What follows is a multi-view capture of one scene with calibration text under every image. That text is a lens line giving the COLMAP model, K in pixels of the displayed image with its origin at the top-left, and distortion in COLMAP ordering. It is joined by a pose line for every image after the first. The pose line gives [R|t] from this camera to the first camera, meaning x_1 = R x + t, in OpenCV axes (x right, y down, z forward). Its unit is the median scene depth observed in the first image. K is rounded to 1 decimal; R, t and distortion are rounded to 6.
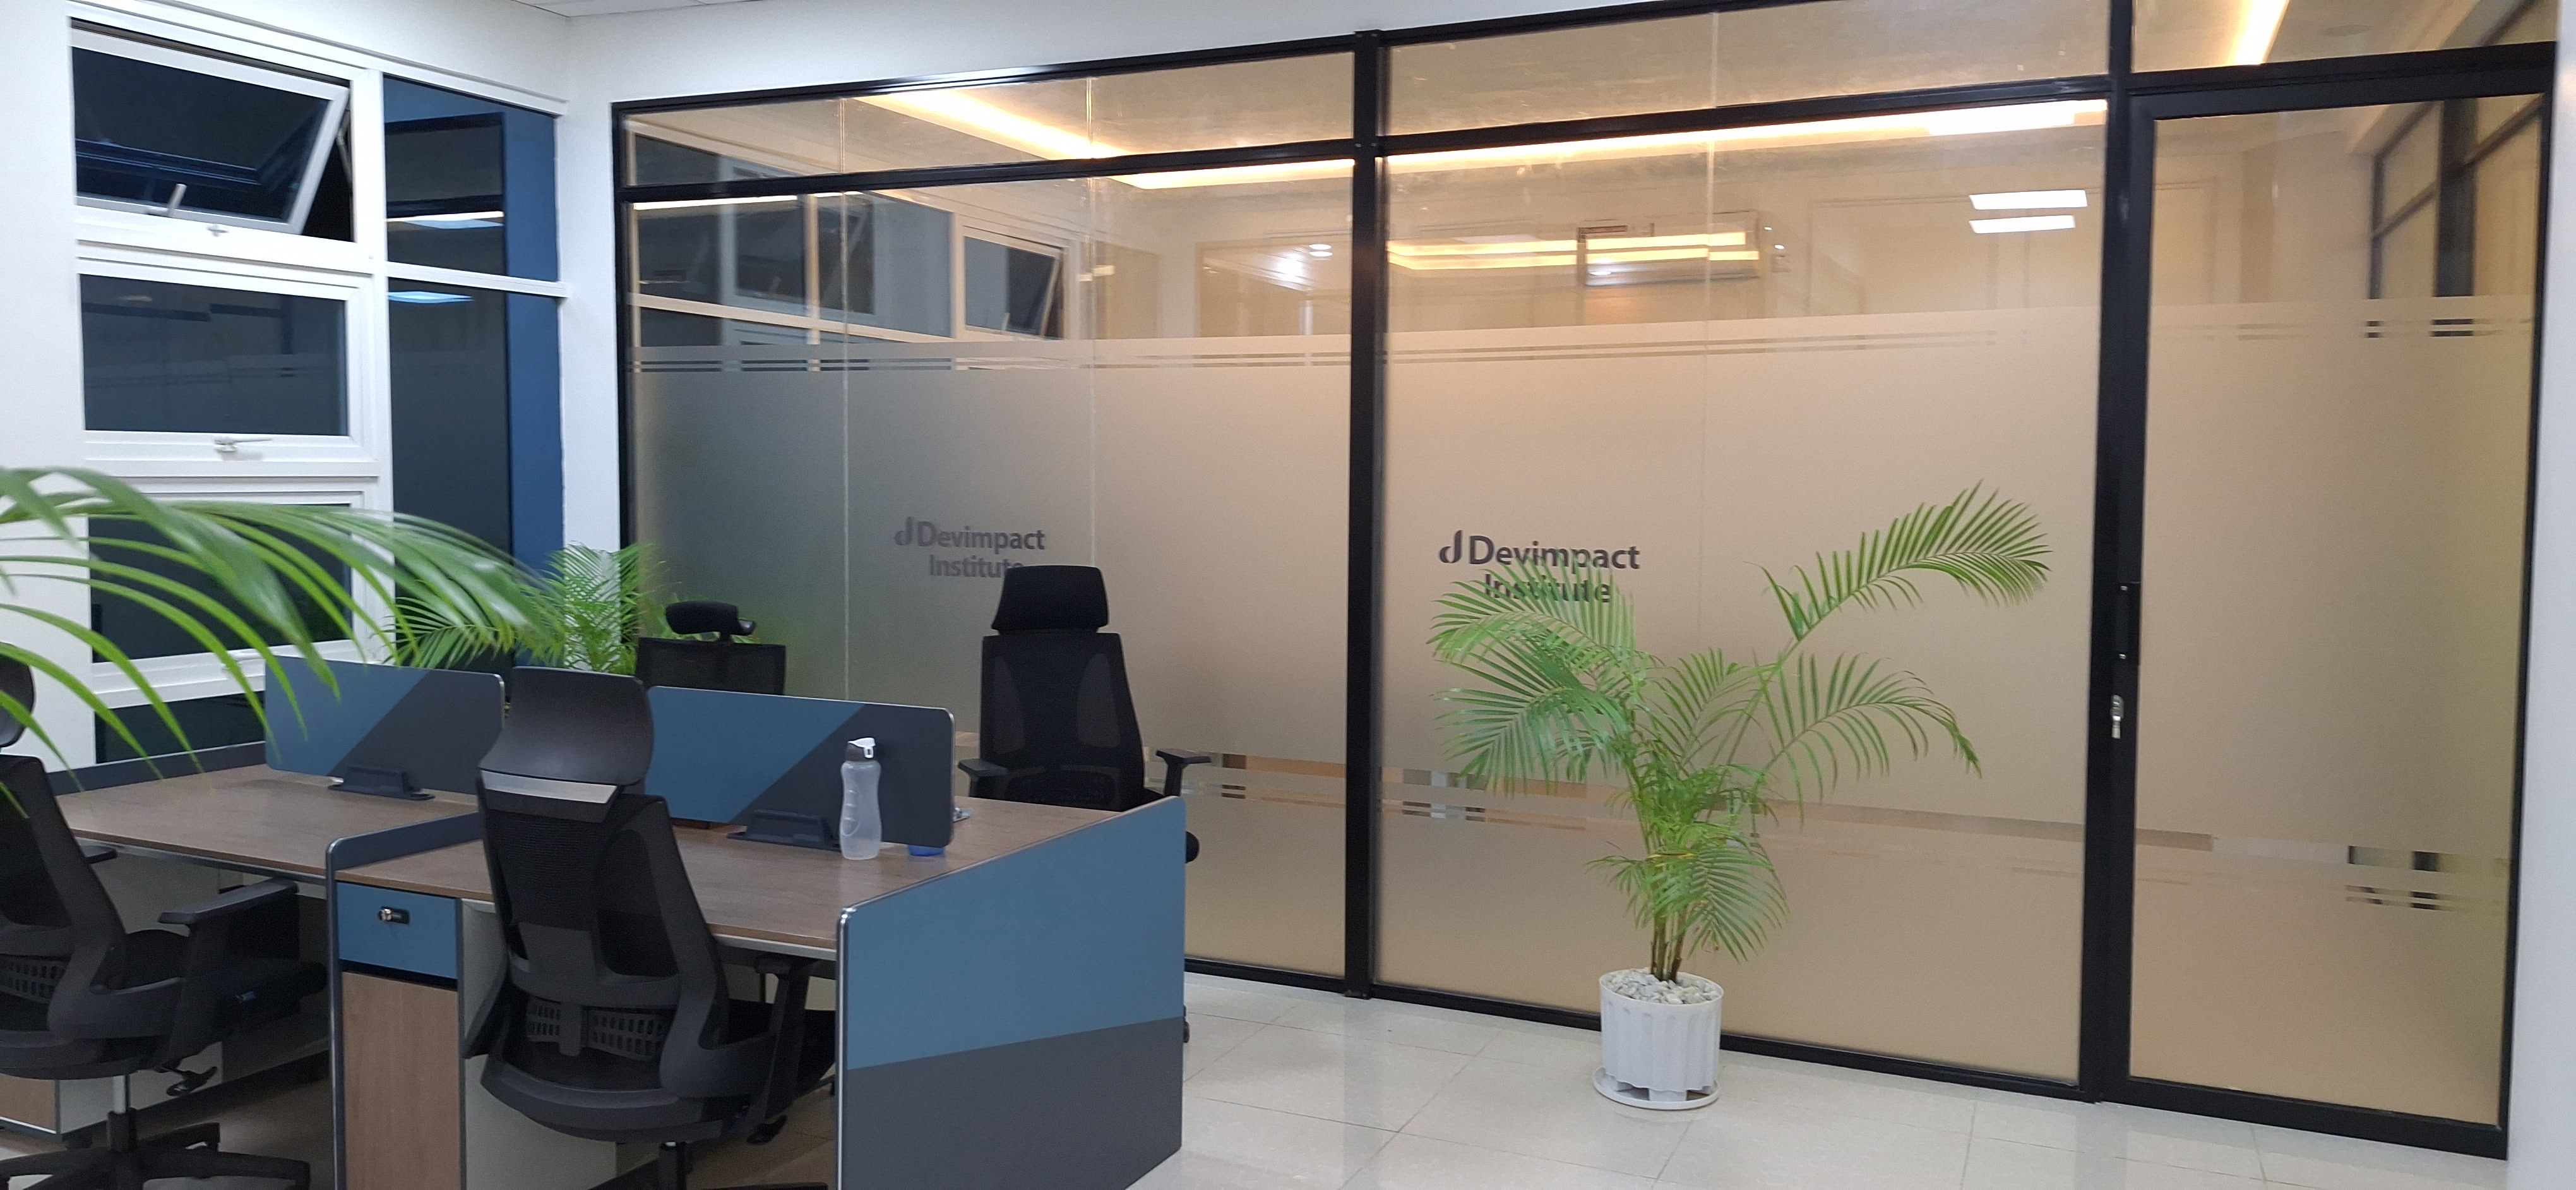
lens RADIAL K [[1796.2, 0, 1269.2], [0, 1796.2, 588.1], [0, 0, 1]] dist [0.089775, -0.108577]
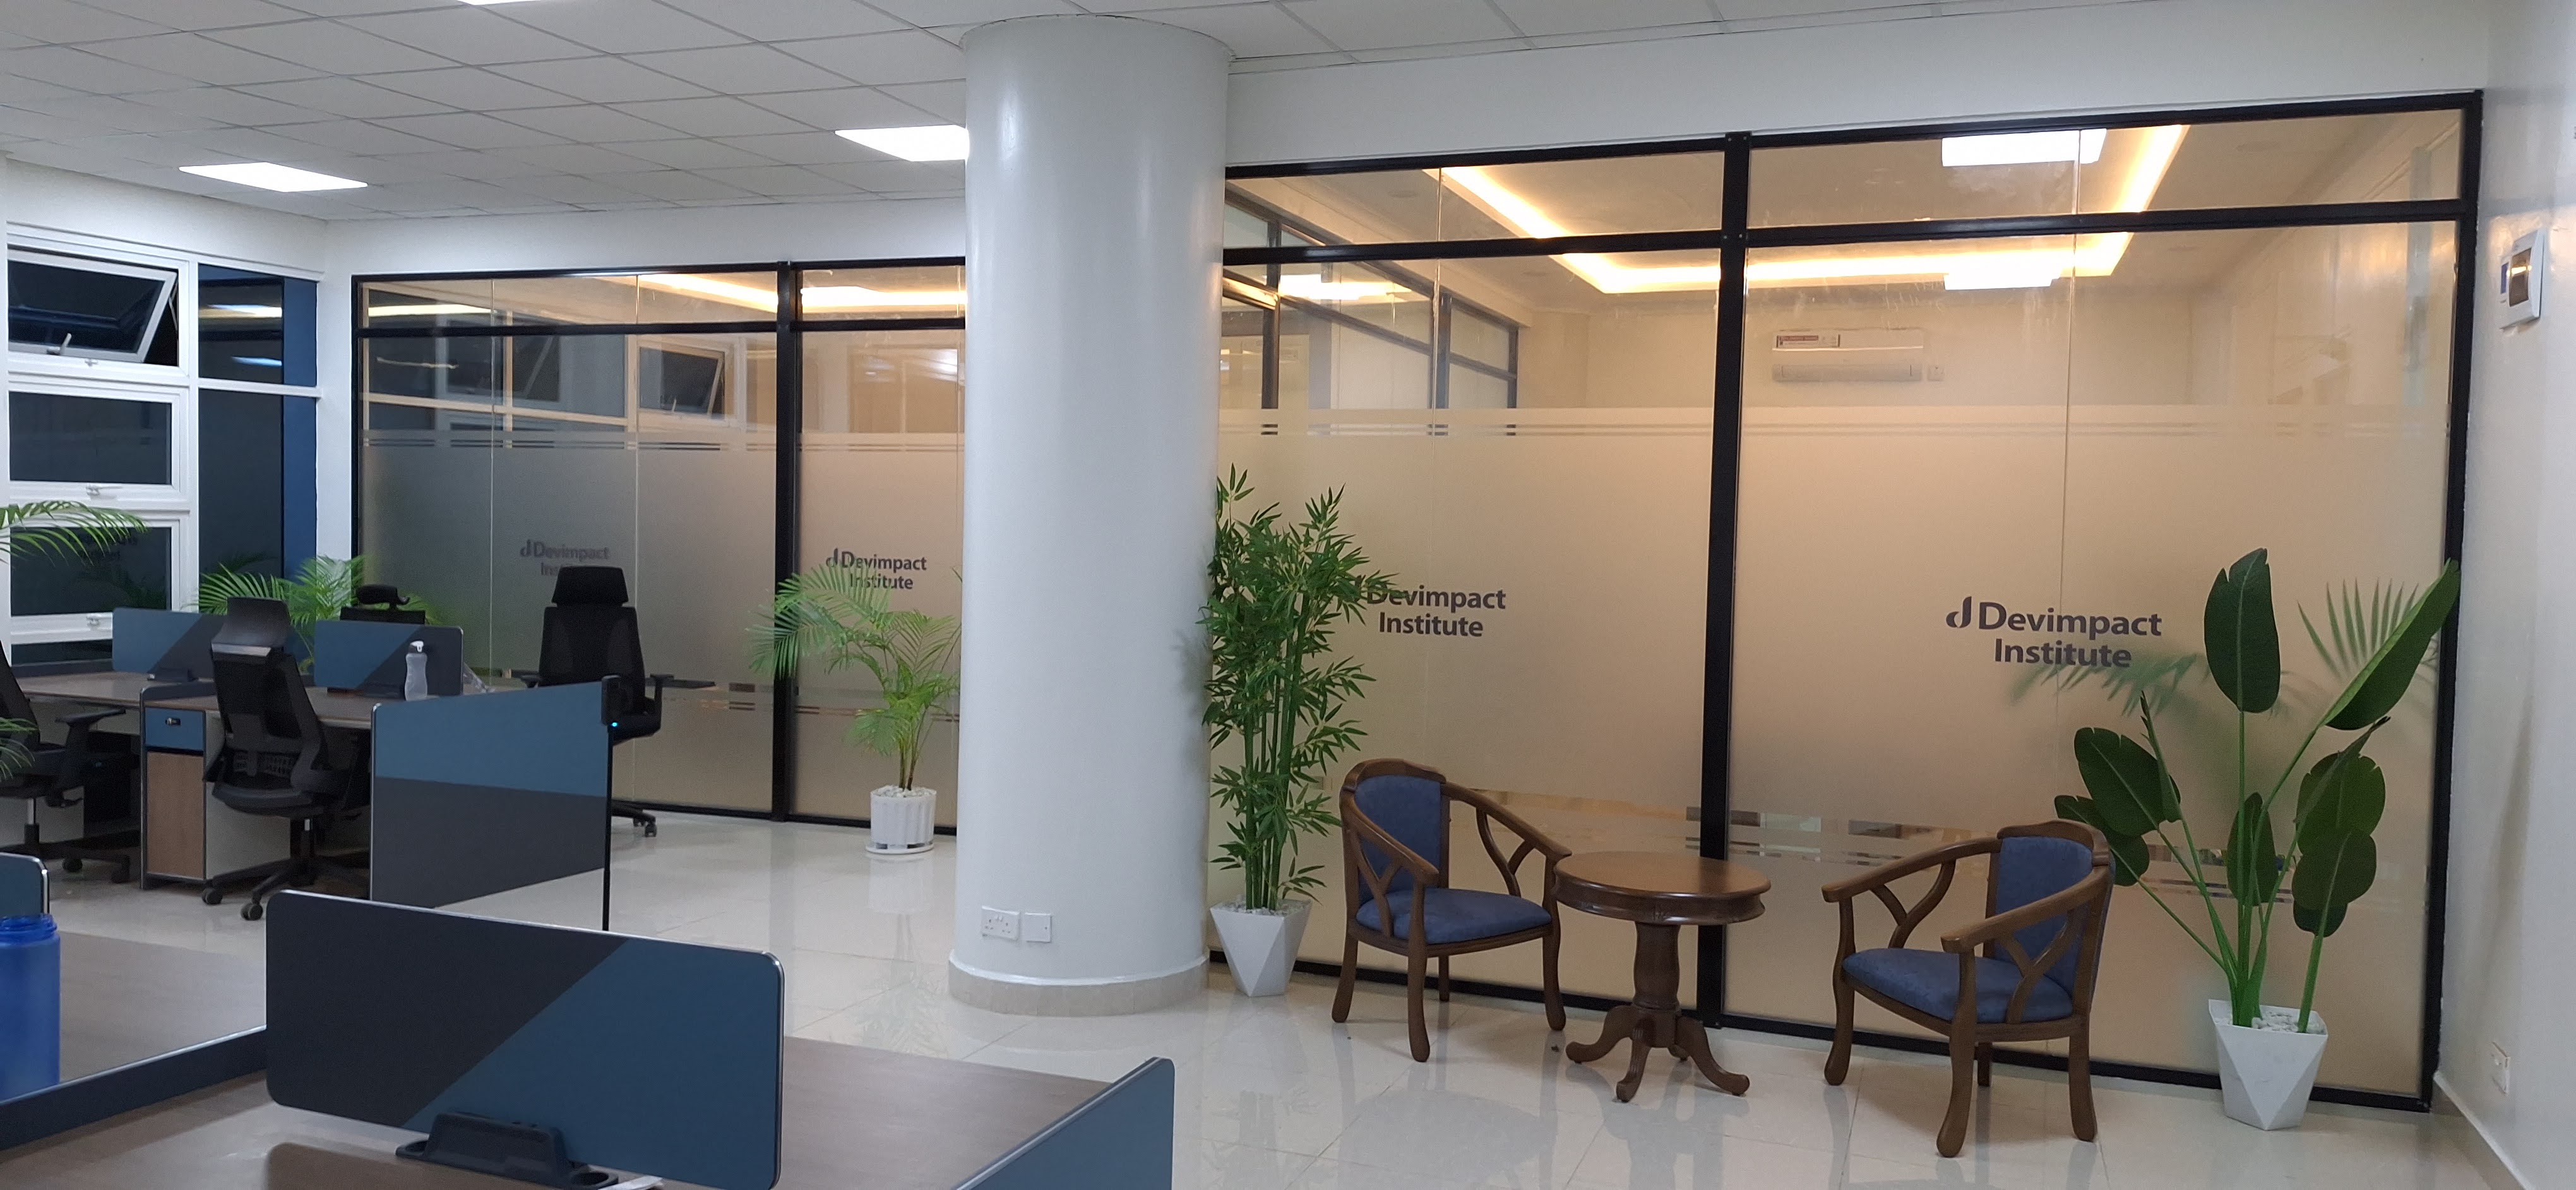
lens RADIAL K [[1796.2, 0, 1305.8], [0, 1796.2, 586.9], [0, 0, 1]] dist [0.089775, -0.108577]
pose [[0.997609, 0.007526, 0.068701, 0.416321], [-0.005781, 0.999657, -0.025559, 0.045292], [-0.068870, 0.025100, 0.997310, -0.734285]]
